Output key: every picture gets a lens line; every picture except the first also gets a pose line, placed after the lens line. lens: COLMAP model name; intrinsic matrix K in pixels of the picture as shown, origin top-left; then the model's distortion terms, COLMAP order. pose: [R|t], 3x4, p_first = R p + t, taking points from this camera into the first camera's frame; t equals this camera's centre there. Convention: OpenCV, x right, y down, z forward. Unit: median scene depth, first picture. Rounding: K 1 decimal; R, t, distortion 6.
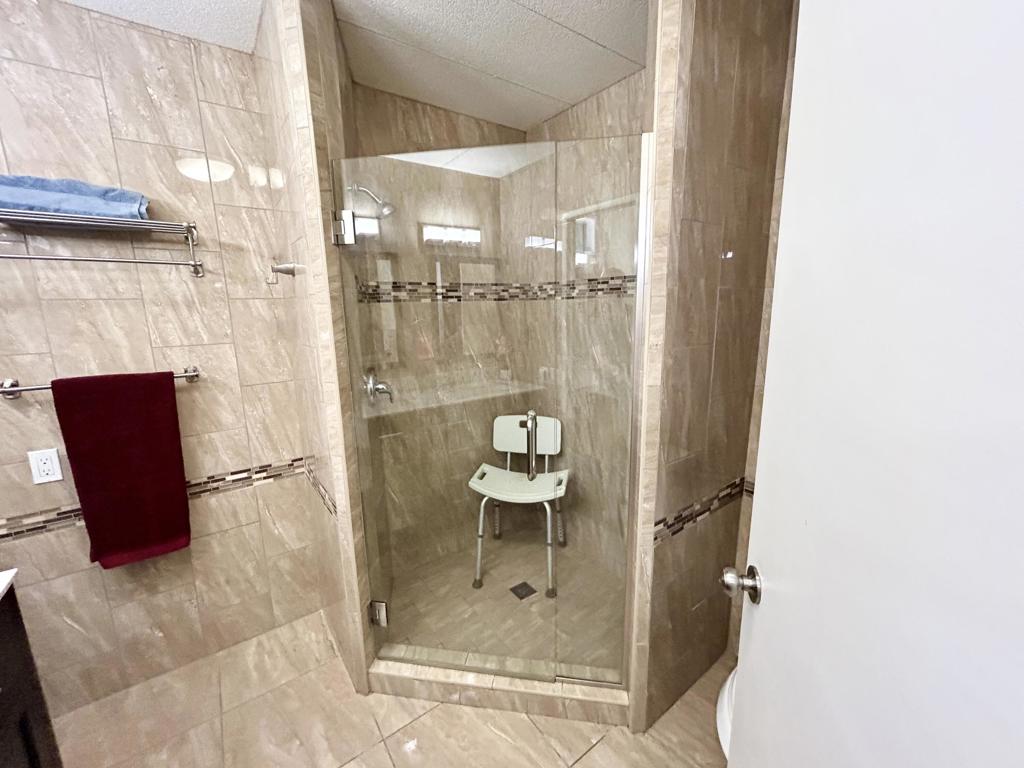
lens RADIAL K [[413.5, 0, 512.0], [0, 413.5, 384.0], [0, 0, 1]] dist [0.001940, 0.000080]
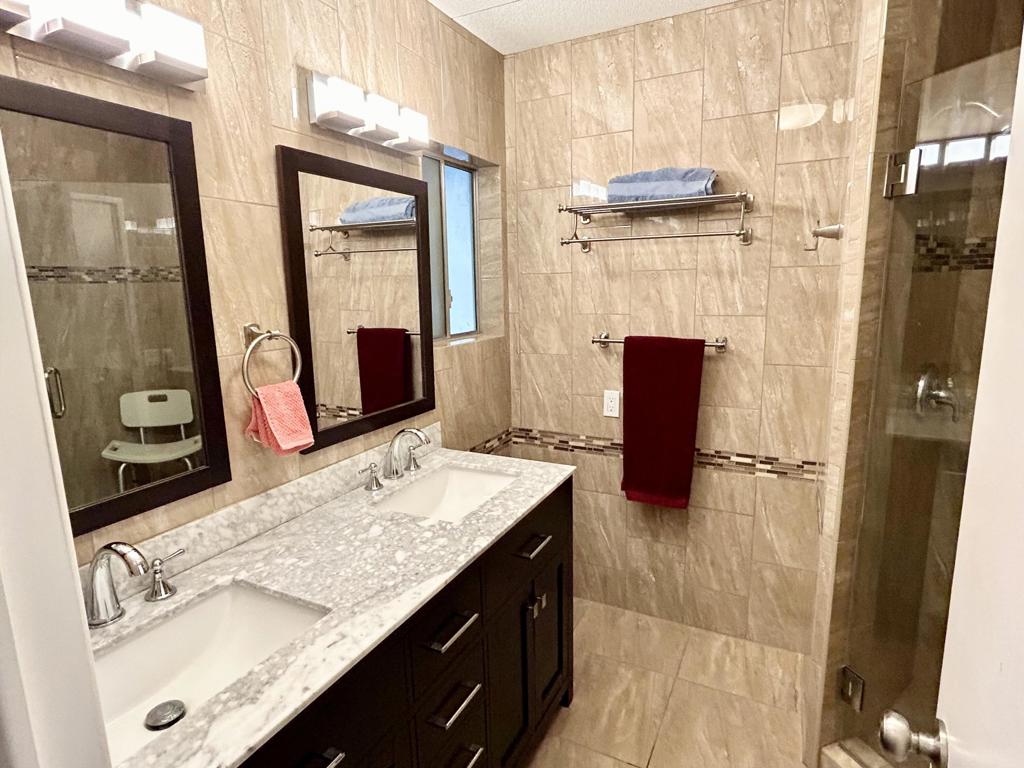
lens RADIAL K [[565.1, 0, 512.0], [0, 565.1, 384.0], [0, 0, 1]] dist [-0.005294, -0.000832]
pose [[0.451204, 0.170338, -0.876014, 0.202985], [-0.155507, 0.981604, 0.110773, -0.002902], [0.878768, 0.086245, 0.469392, -0.065504]]
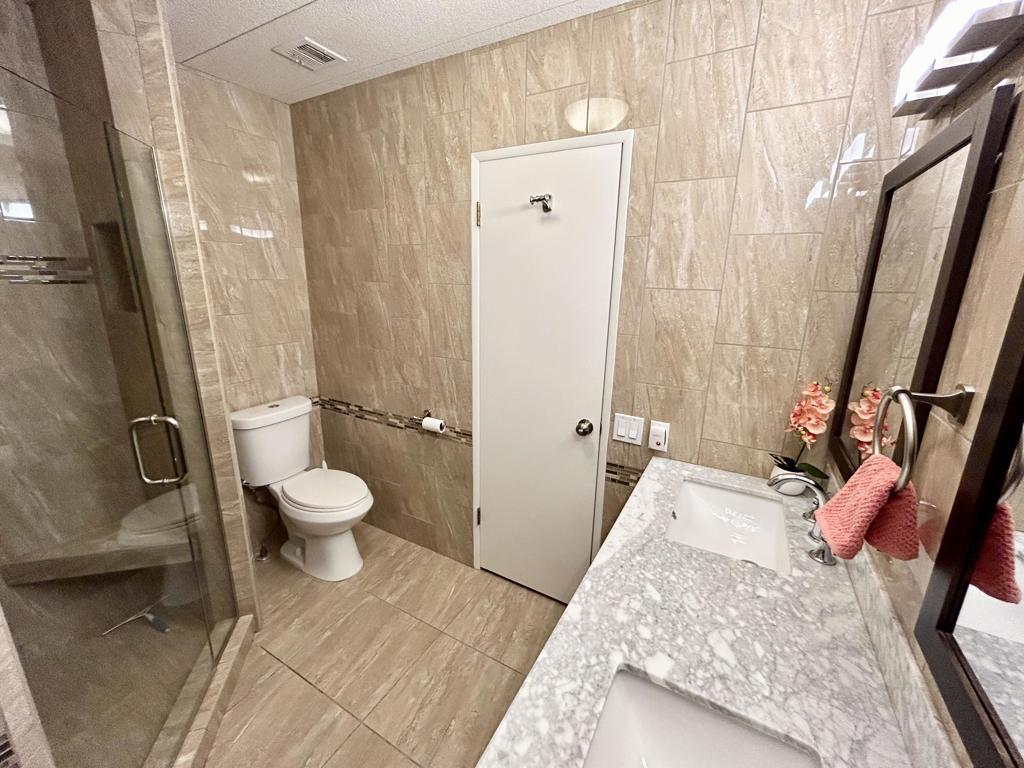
lens RADIAL K [[413.5, 0, 512.0], [0, 413.5, 384.0], [0, 0, 1]] dist [0.001940, 0.000080]
pose [[-0.410231, -0.215951, 0.886045, -0.905710], [0.161121, 0.939116, 0.303483, -0.123862], [-0.897636, 0.267259, -0.350460, 0.496408]]
